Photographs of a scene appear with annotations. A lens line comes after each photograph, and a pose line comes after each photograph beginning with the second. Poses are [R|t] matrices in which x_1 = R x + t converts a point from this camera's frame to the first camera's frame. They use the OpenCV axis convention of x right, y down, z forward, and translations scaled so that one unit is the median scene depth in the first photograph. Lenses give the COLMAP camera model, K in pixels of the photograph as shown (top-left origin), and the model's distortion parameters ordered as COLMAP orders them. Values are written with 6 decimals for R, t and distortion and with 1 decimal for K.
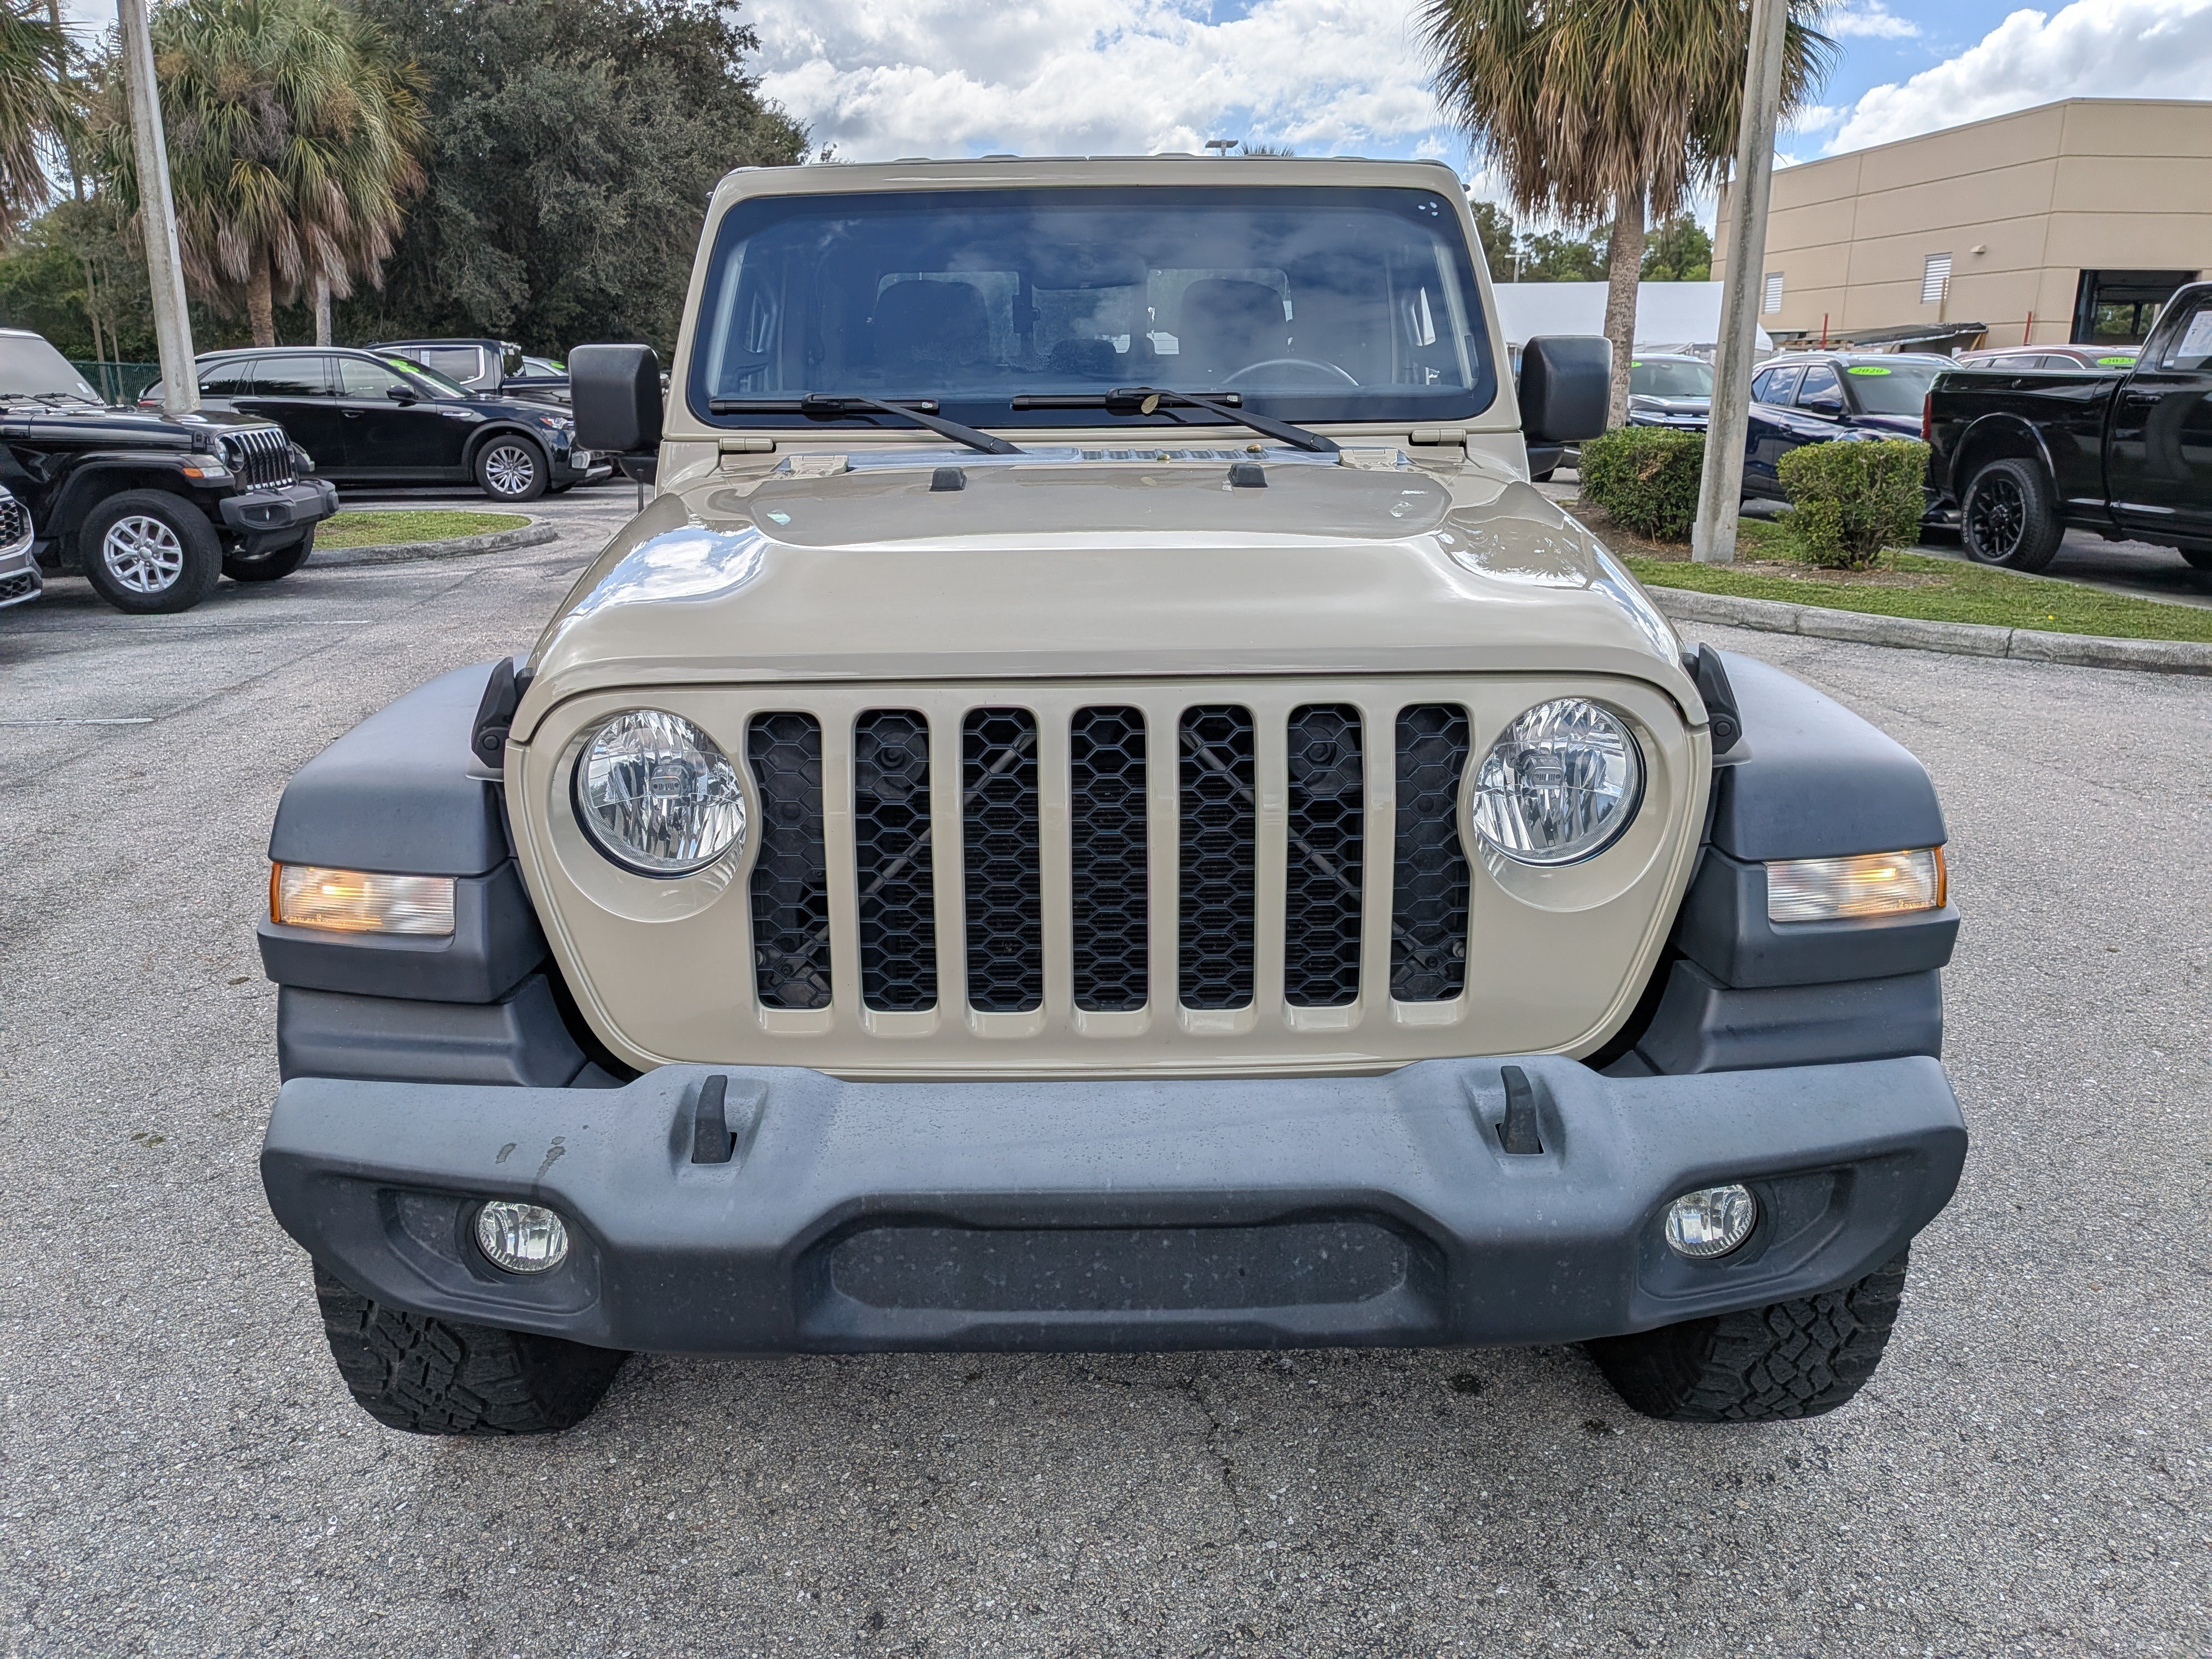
lens RADIAL K [[1621.0, 0, 1091.3], [0, 1621.0, 838.6], [0, 0, 1]] dist [0.019762, -0.026281]
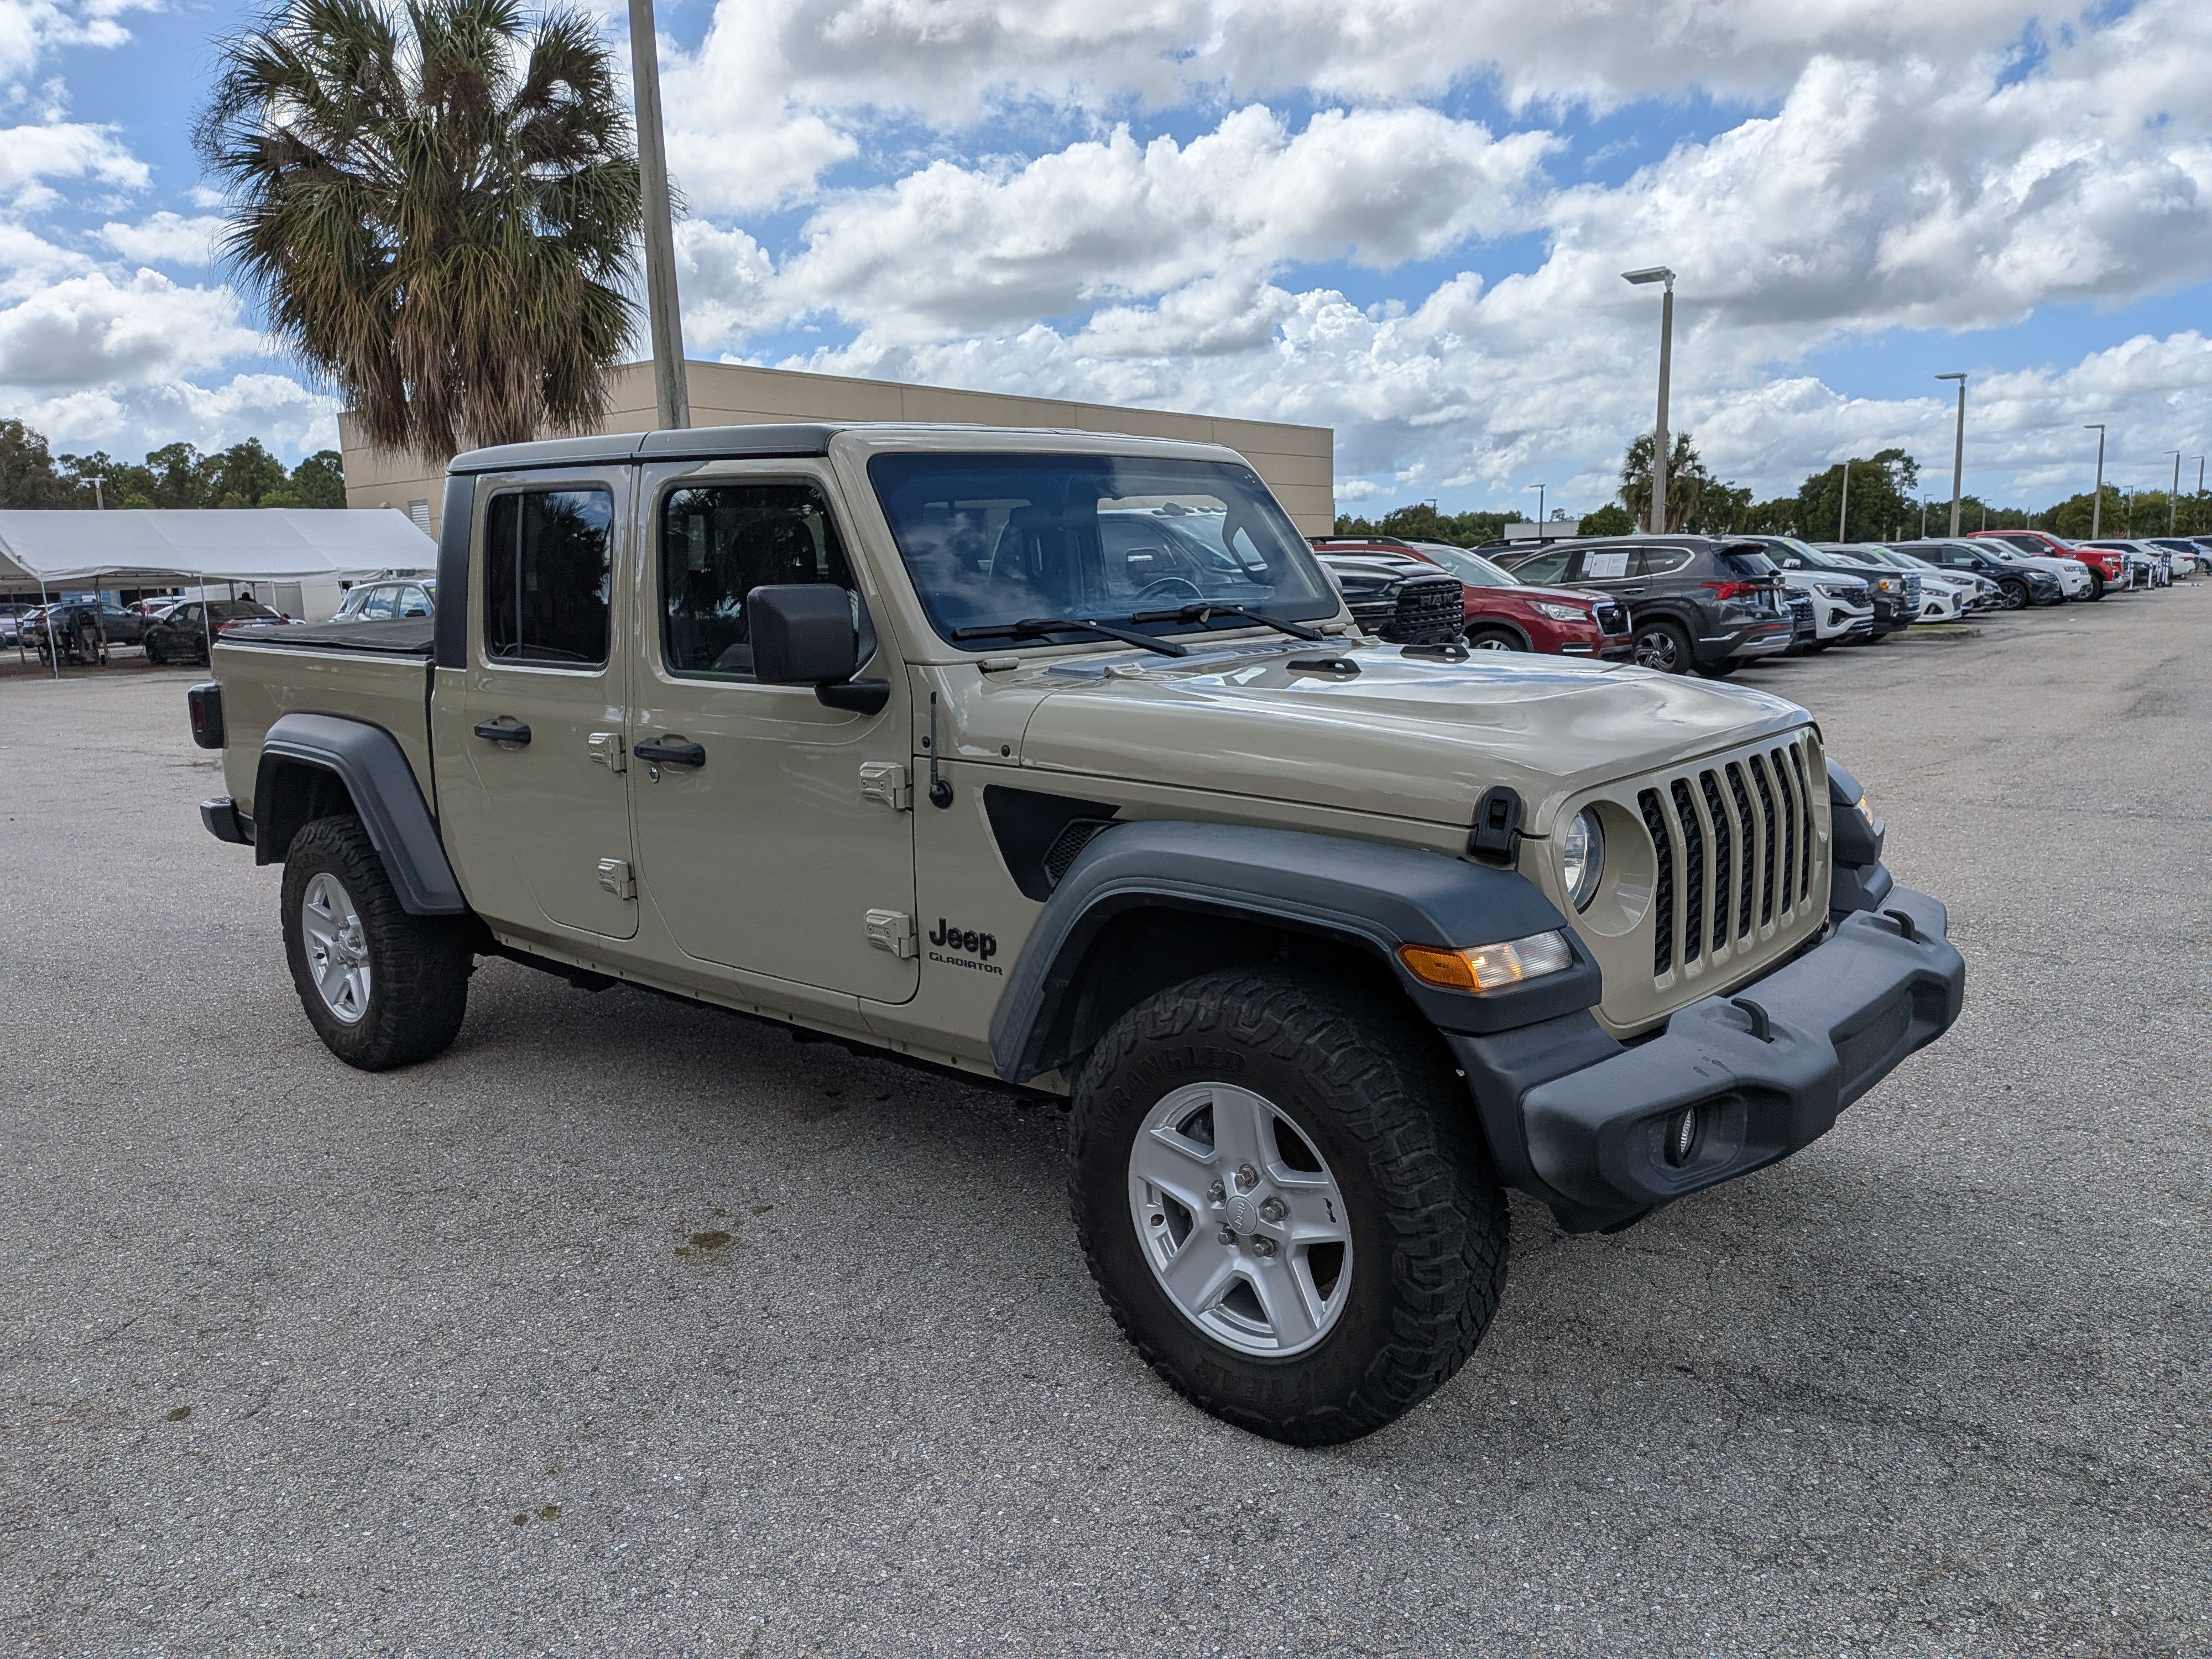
lens RADIAL K [[1693.5, 0, 1155.0], [0, 1693.5, 878.9], [0, 0, 1]] dist [0.033607, -0.047908]
pose [[0.629773, -0.147455, 0.762655, -0.279782], [0.235981, 0.971732, -0.006986, -0.014097], [-0.740066, 0.184372, 0.646768, 0.041177]]
